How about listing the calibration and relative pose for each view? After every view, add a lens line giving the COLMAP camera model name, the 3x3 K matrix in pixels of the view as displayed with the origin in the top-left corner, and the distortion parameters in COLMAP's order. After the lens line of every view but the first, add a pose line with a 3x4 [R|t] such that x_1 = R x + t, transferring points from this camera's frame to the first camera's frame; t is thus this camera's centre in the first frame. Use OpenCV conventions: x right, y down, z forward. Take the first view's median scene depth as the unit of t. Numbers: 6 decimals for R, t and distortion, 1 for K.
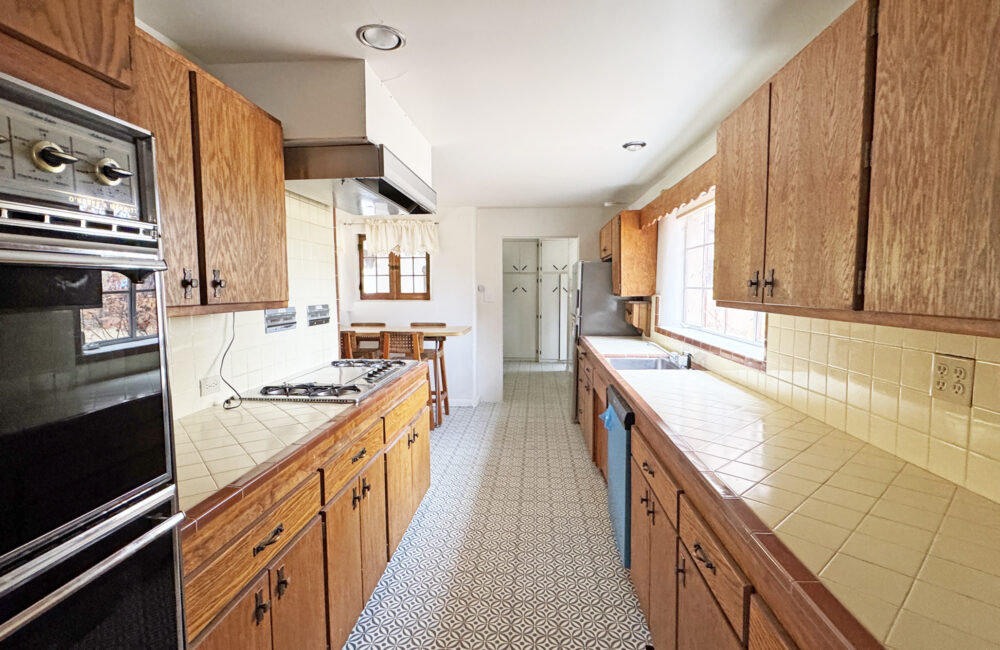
lens RADIAL K [[469.2, 0, 501.2], [0, 469.2, 322.3], [0, 0, 1]] dist [-0.001332, -0.000025]
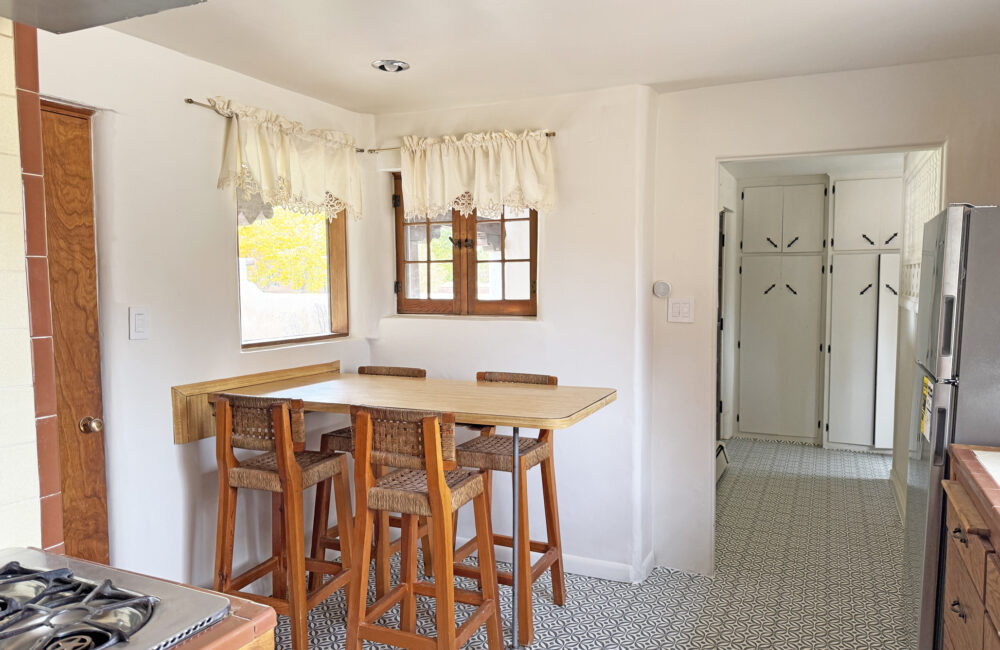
lens RADIAL K [[702.5, 0, 499.5], [0, 702.5, 329.4], [0, 0, 1]] dist [0.012984, -0.002667]
pose [[0.934003, 0.020010, -0.356705, 0.044615], [-0.022368, 0.999747, -0.002487, -0.033731], [0.356565, 0.010302, 0.934214, 0.385580]]
